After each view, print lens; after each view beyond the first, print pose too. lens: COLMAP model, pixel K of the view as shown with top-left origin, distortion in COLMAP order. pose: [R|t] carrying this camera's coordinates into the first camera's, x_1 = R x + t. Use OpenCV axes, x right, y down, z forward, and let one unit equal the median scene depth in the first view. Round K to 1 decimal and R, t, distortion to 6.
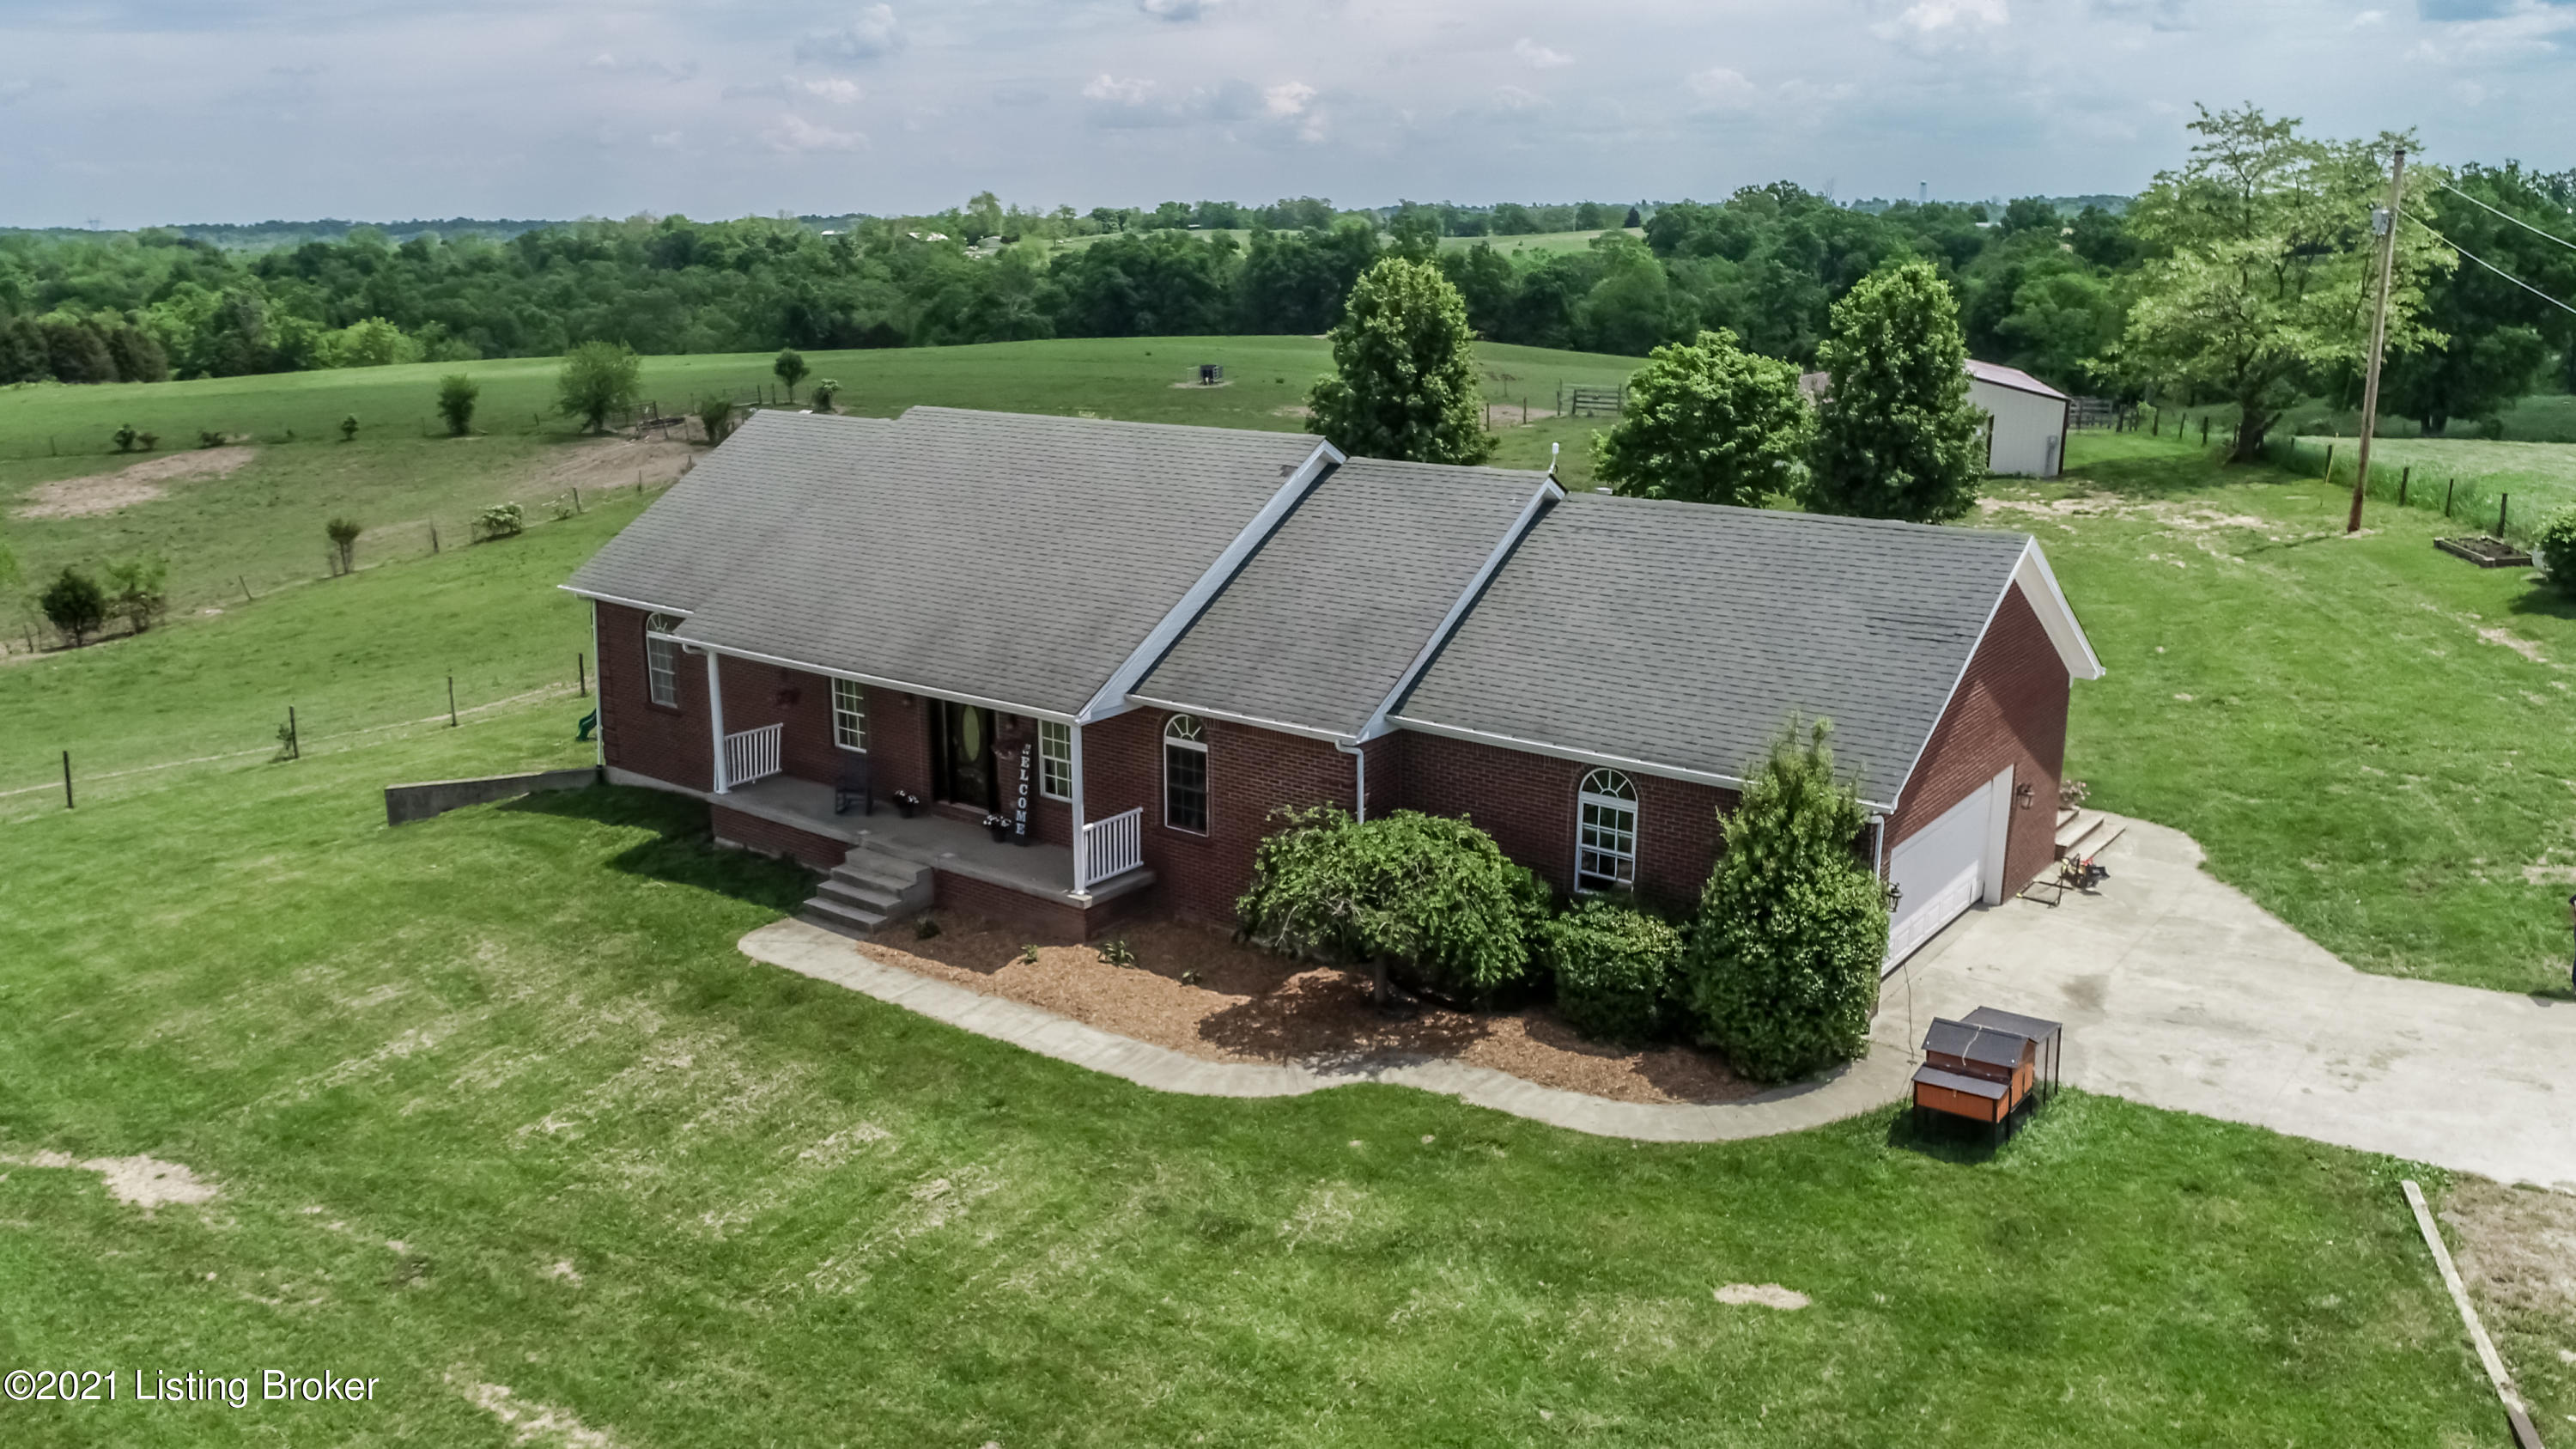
lens RADIAL K [[1877.4, 0, 1197.0], [0, 1877.4, 717.0], [0, 0, 1]] dist [-0.007131, -0.002438]
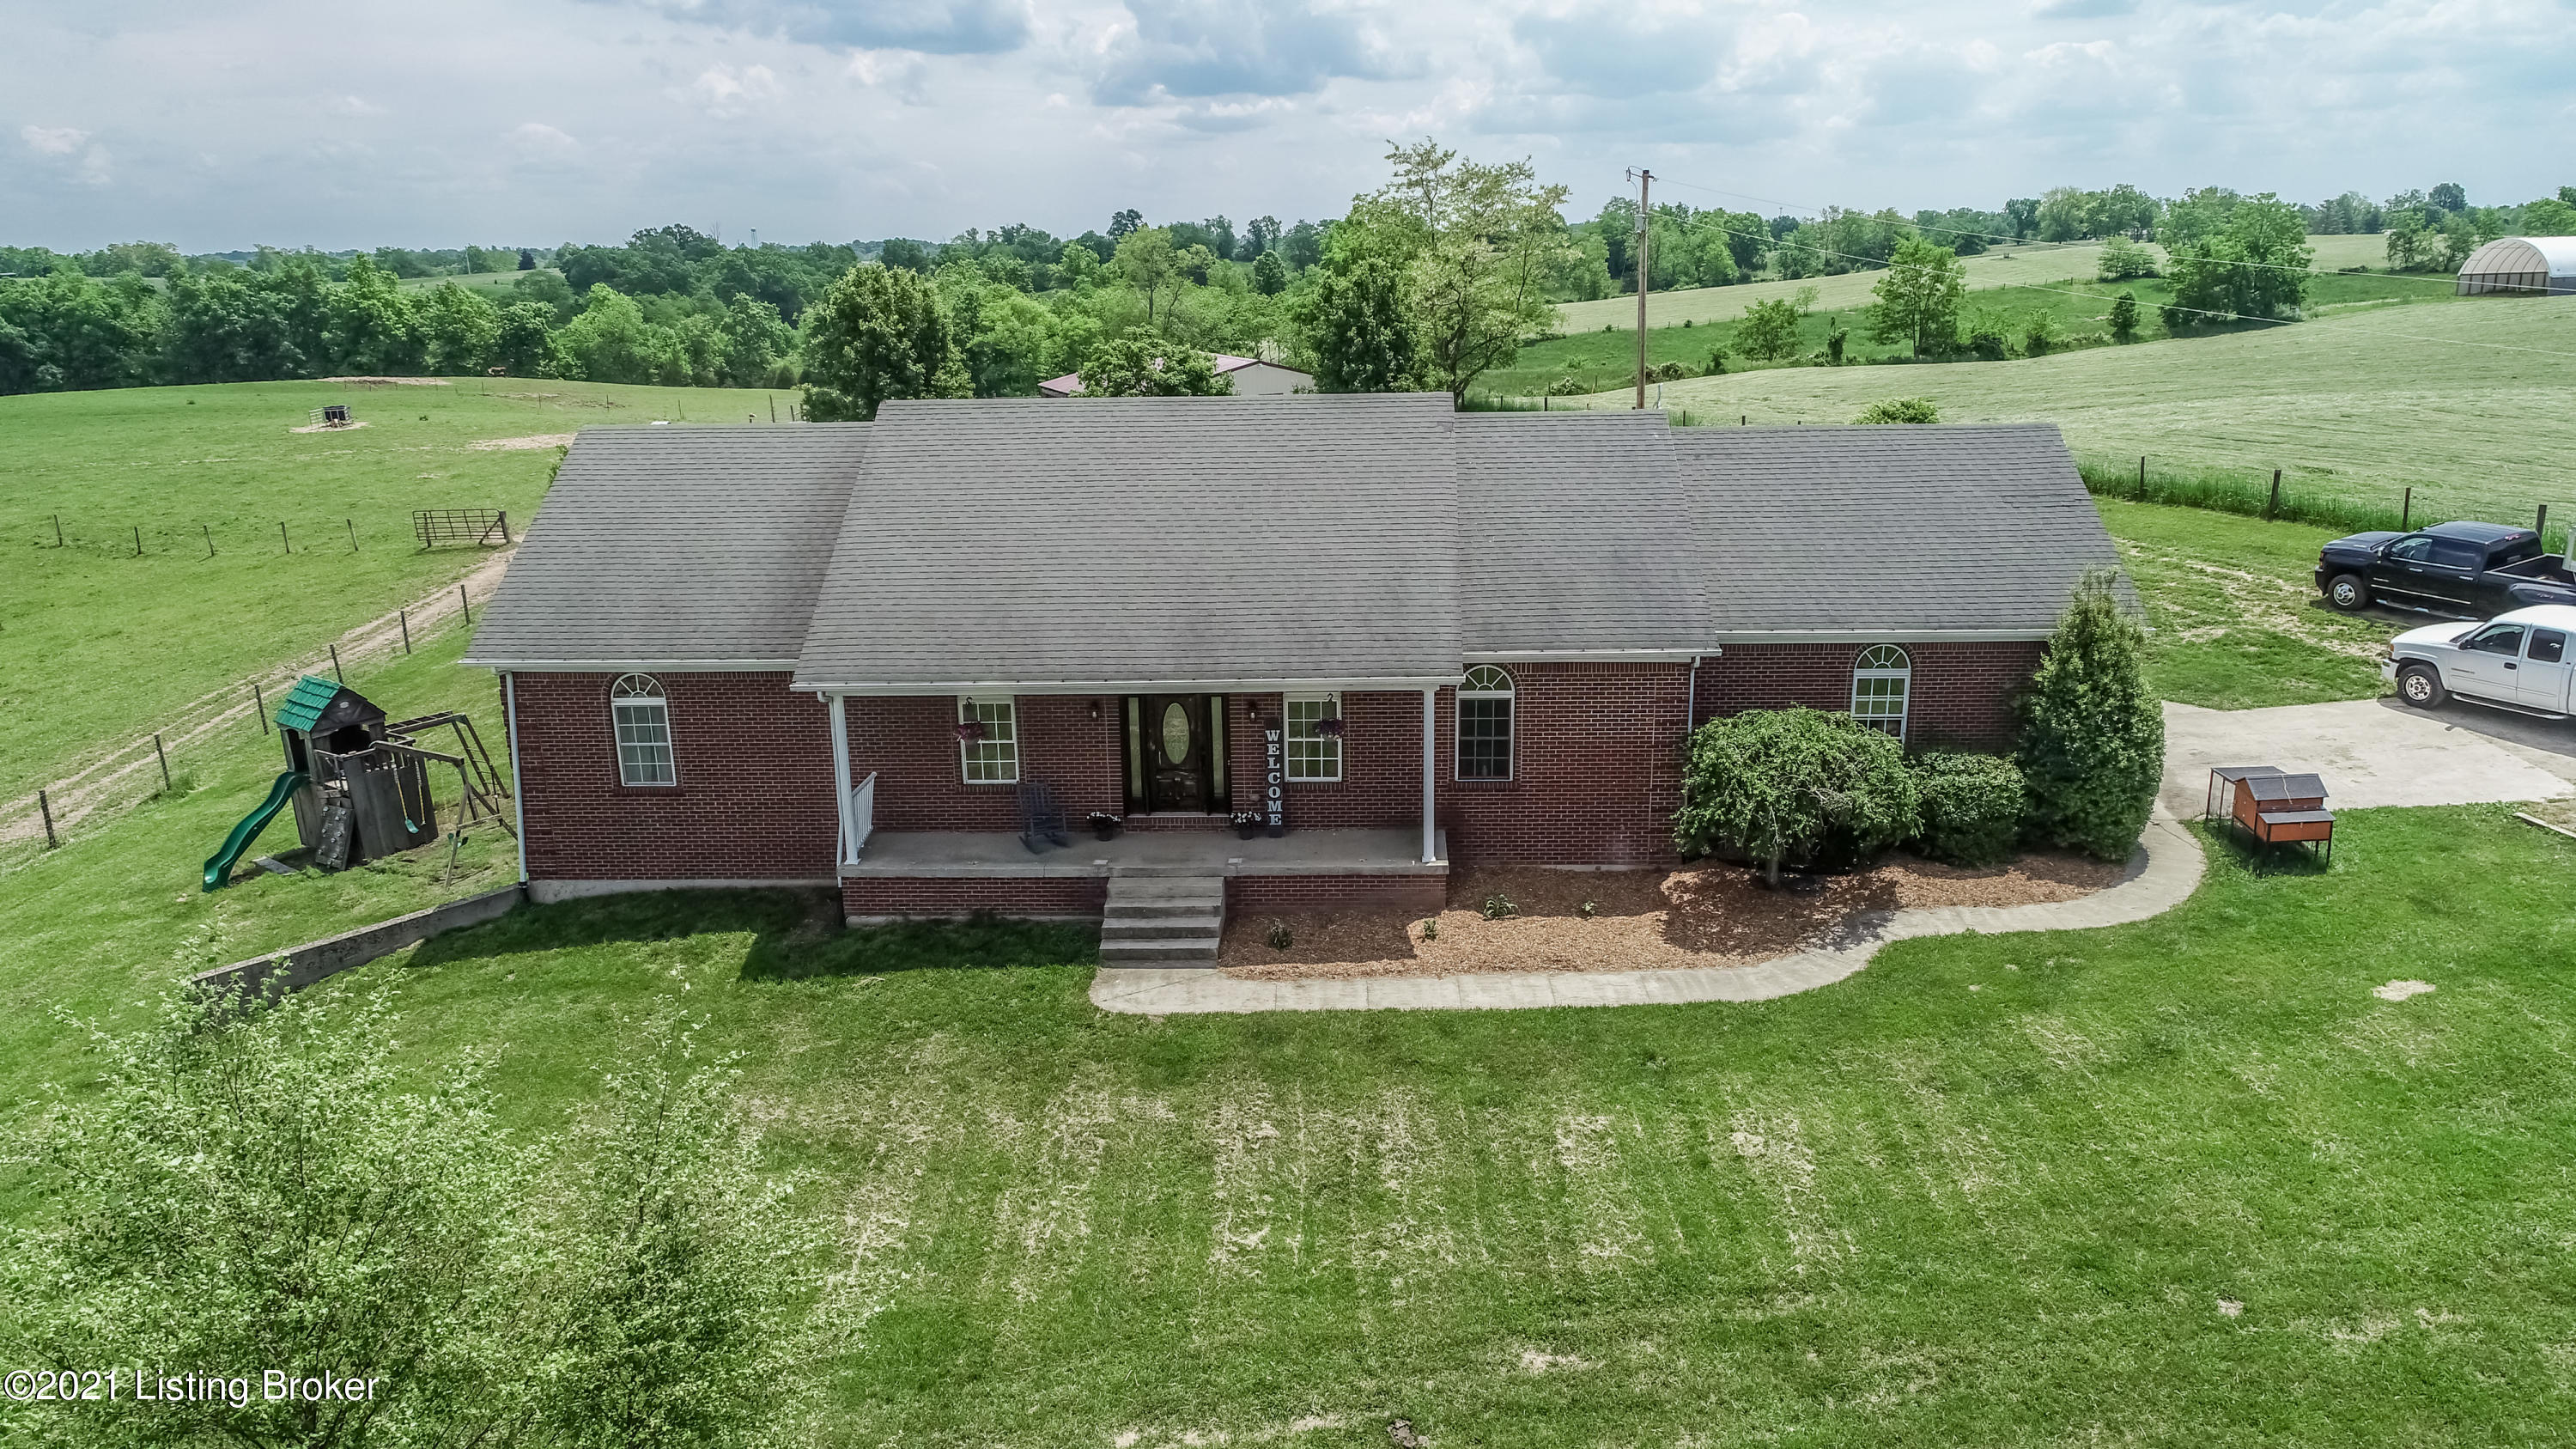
lens RADIAL K [[1681.4, 0, 1288.0], [0, 1681.4, 724.5], [0, 0, 1]] dist [0.000440, -0.001898]
pose [[0.798737, -0.165411, 0.578496, -0.645256], [0.159970, 0.985245, 0.060842, -0.043668], [-0.580024, 0.043945, 0.813413, 0.335635]]
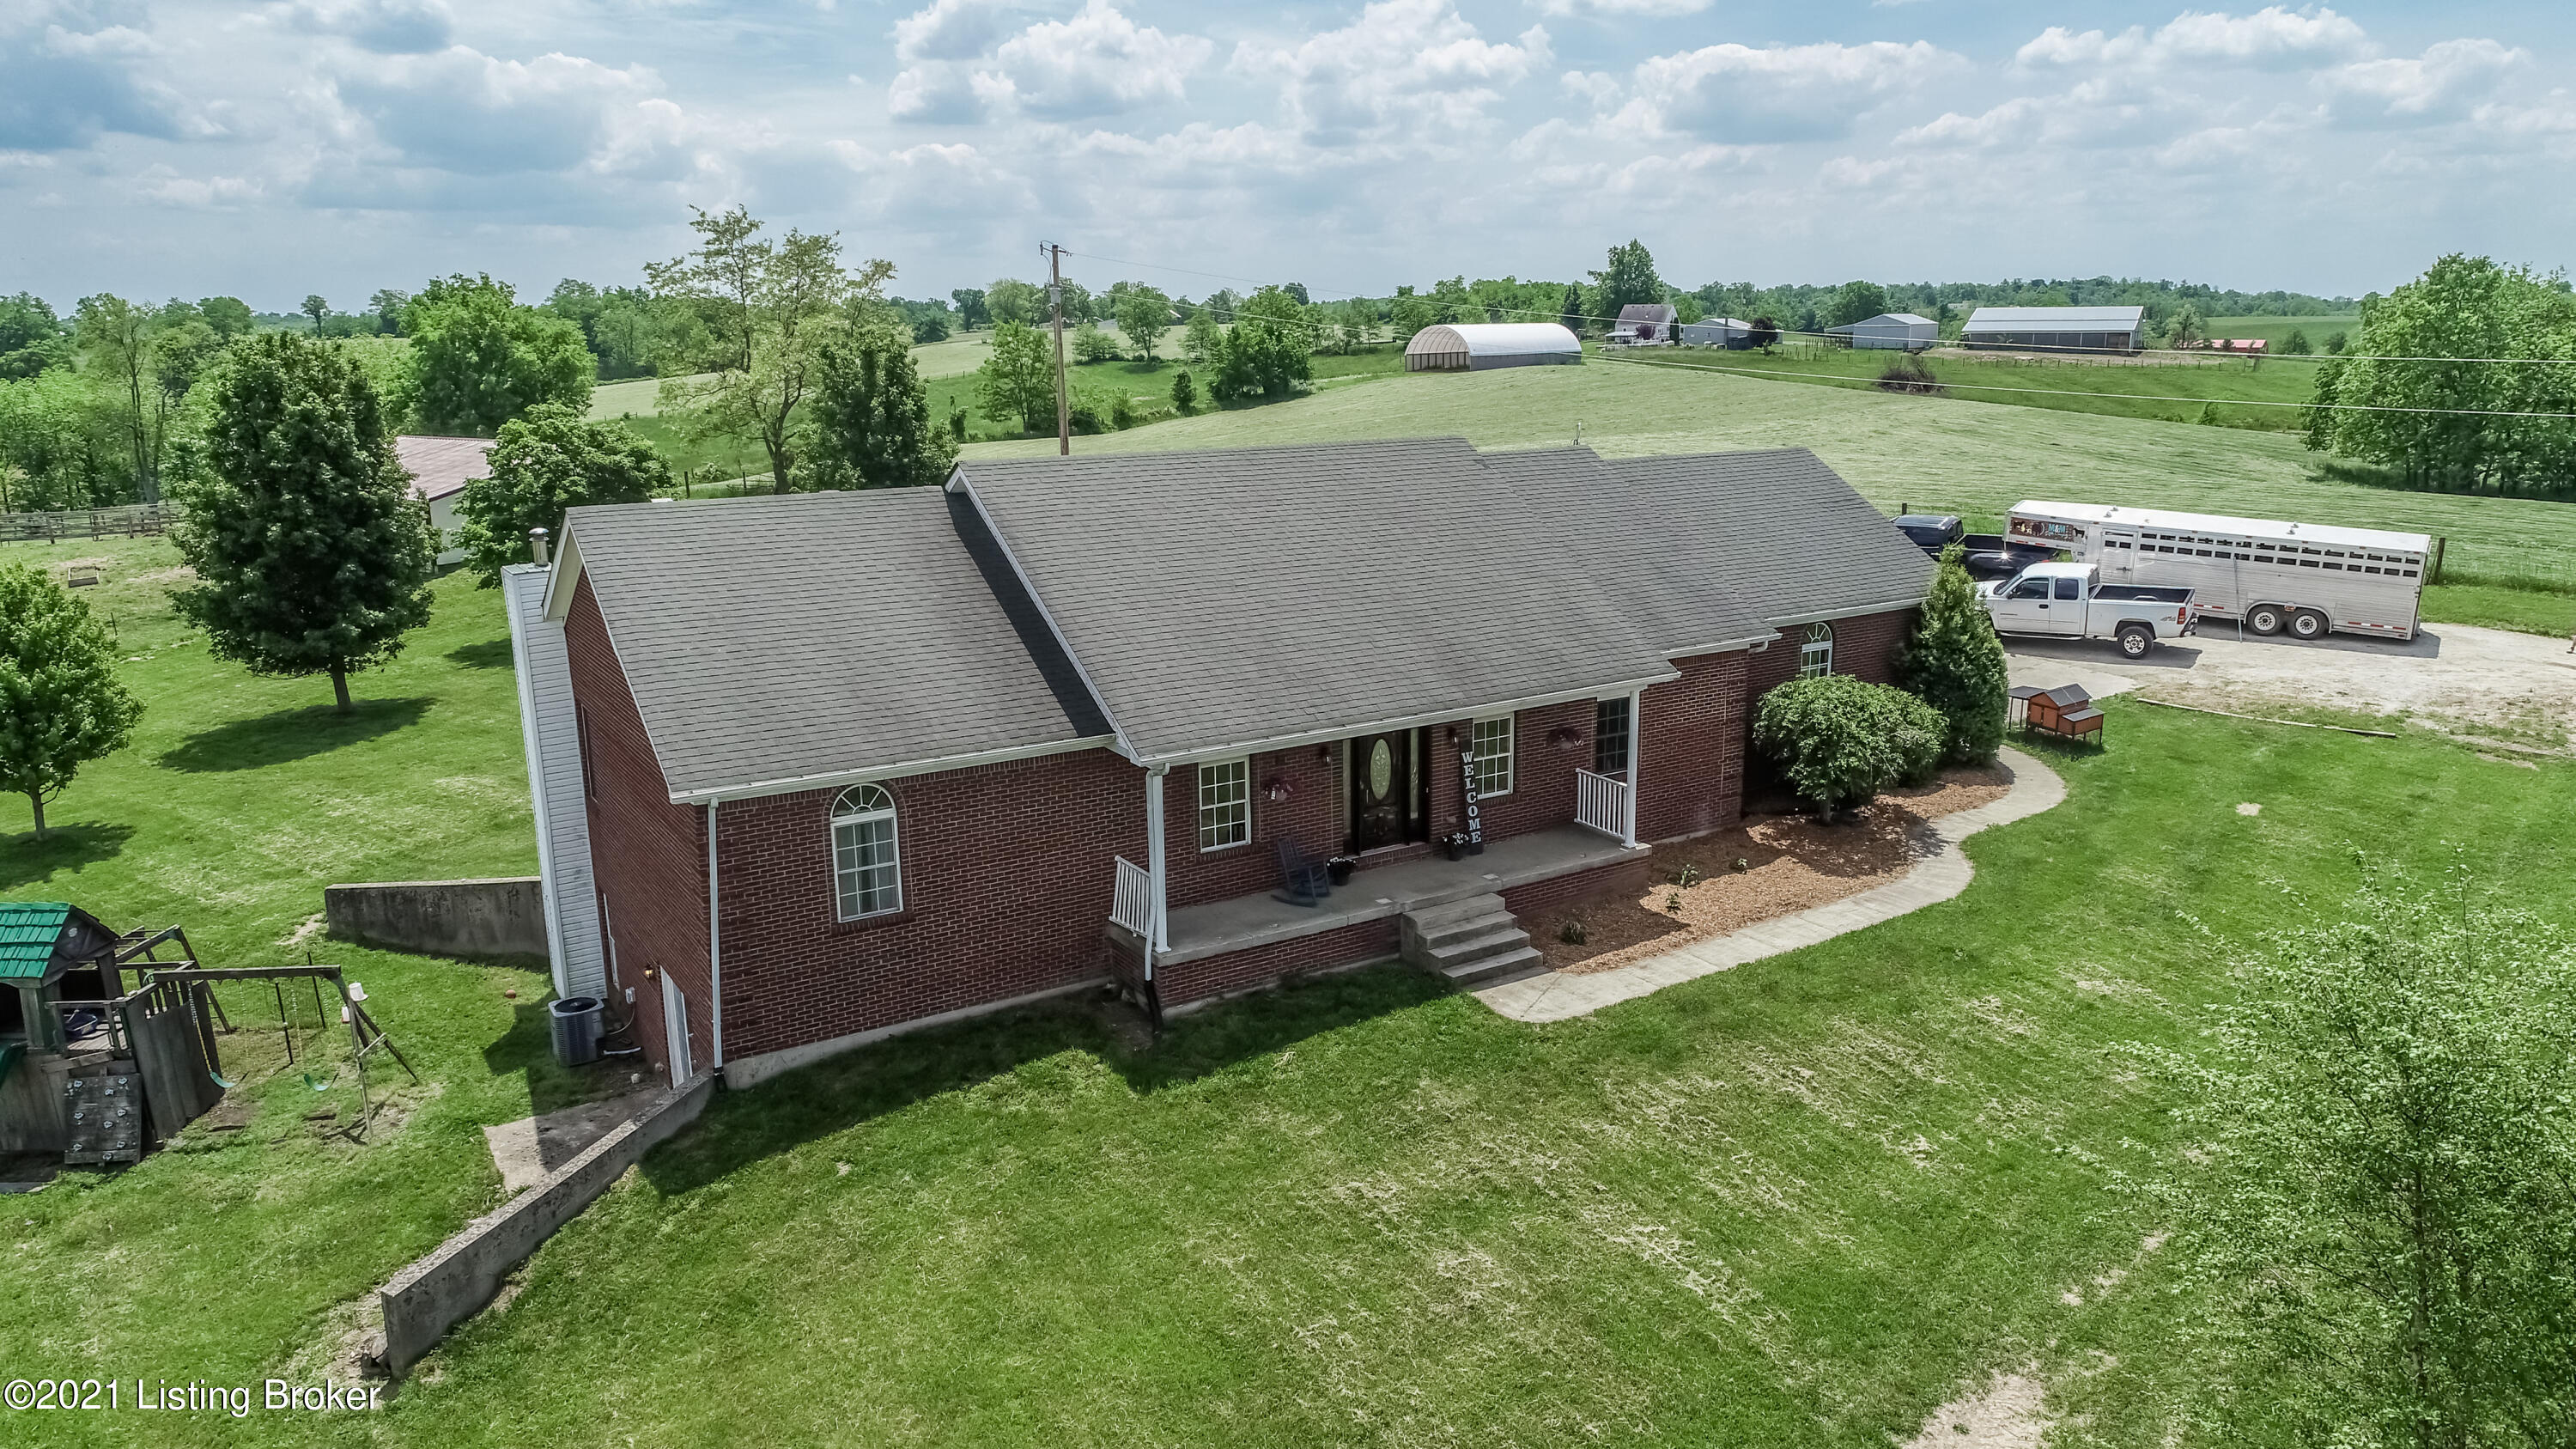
lens RADIAL K [[1722.1, 0, 1288.0], [0, 1722.1, 724.5], [0, 0, 1]] dist [-0.000063, -0.000486]
pose [[0.325435, -0.207520, 0.922512, -1.076877], [0.246336, 0.960538, 0.129174, -0.158195], [-0.912913, 0.185210, 0.363712, 0.837817]]
